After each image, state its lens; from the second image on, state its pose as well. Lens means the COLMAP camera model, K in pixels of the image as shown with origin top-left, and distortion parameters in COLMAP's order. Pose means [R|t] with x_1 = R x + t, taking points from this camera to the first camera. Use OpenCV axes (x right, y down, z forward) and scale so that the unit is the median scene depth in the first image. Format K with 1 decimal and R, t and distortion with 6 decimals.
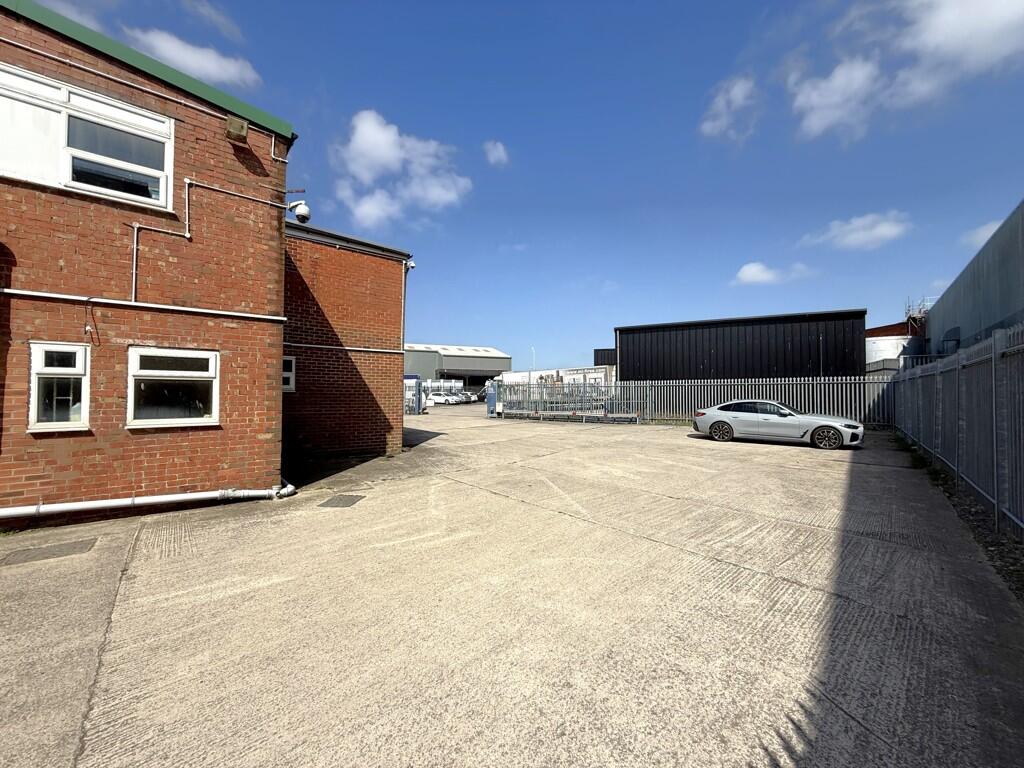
lens RADIAL K [[410.6, 0, 509.1], [0, 410.6, 383.2], [0, 0, 1]] dist [0.005658, 0.000037]
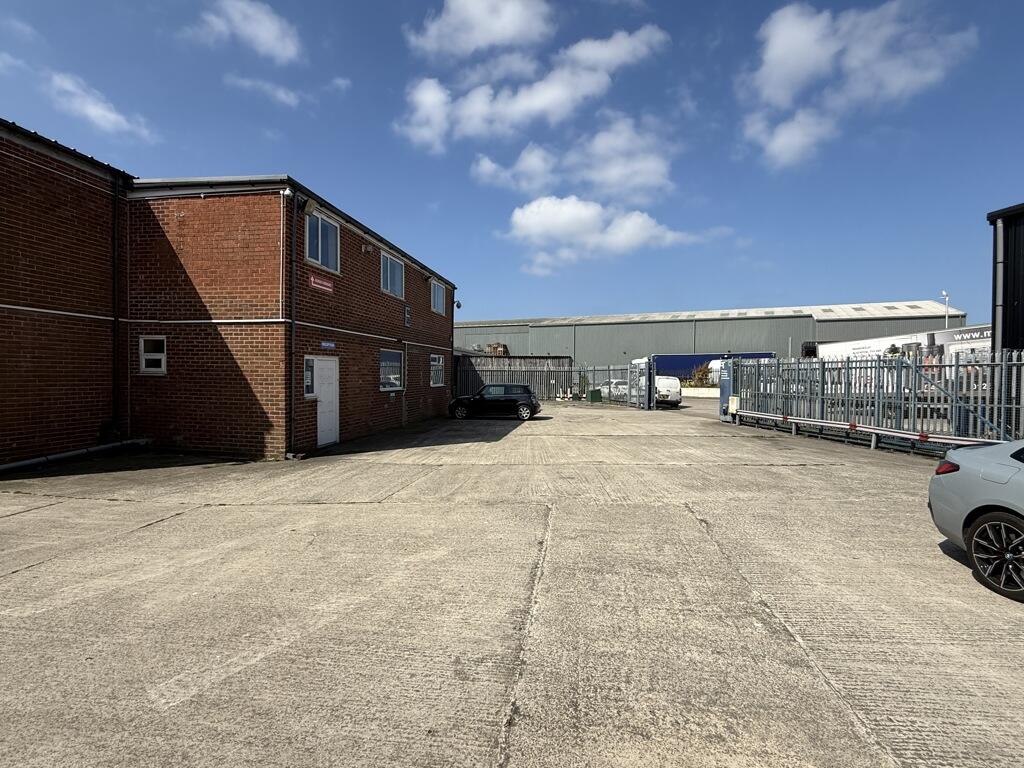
lens RADIAL K [[492.0, 0, 512.0], [0, 492.0, 384.0], [0, 0, 1]] dist [-0.008482, 0.001347]
pose [[0.665300, 0.012118, -0.746478, 1.302930], [0.012929, 0.999531, 0.027748, 0.033406], [0.746464, -0.028112, 0.664832, 1.473553]]
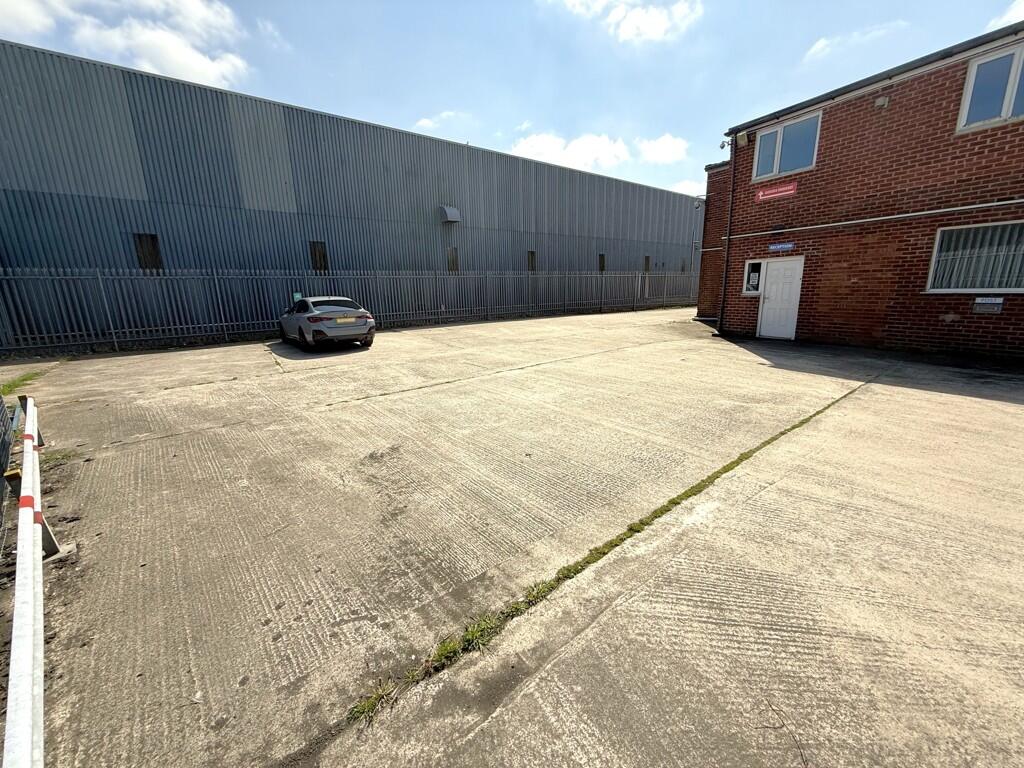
lens RADIAL K [[404.1, 0, 505.8], [0, 404.1, 386.0], [0, 0, 1]] dist [-0.004816, -0.000232]
pose [[-0.982394, -0.025258, 0.185108, 0.158201], [0.016085, 0.975704, 0.218500, 0.116556], [-0.186129, 0.217630, -0.958119, 4.405992]]
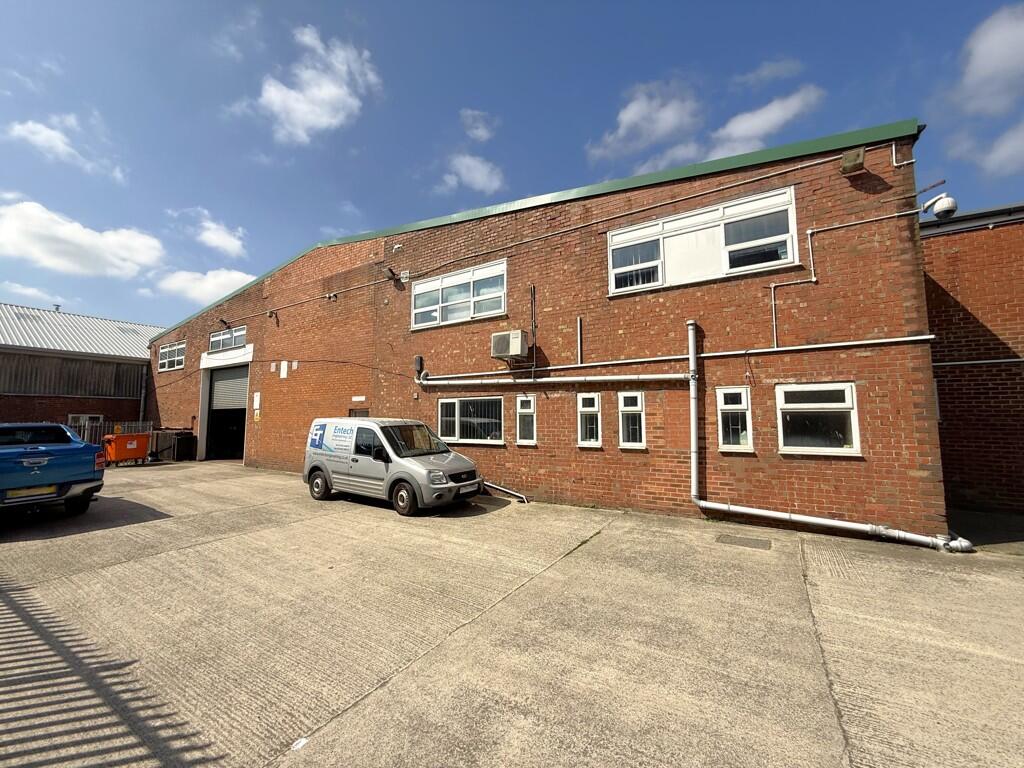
lens RADIAL K [[410.6, 0, 509.1], [0, 410.6, 383.2], [0, 0, 1]] dist [0.005658, 0.000037]
pose [[0.323736, -0.089892, -0.941868, -0.033917], [0.023741, 0.995935, -0.086892, -0.007556], [0.945850, 0.005769, 0.324554, -0.126419]]
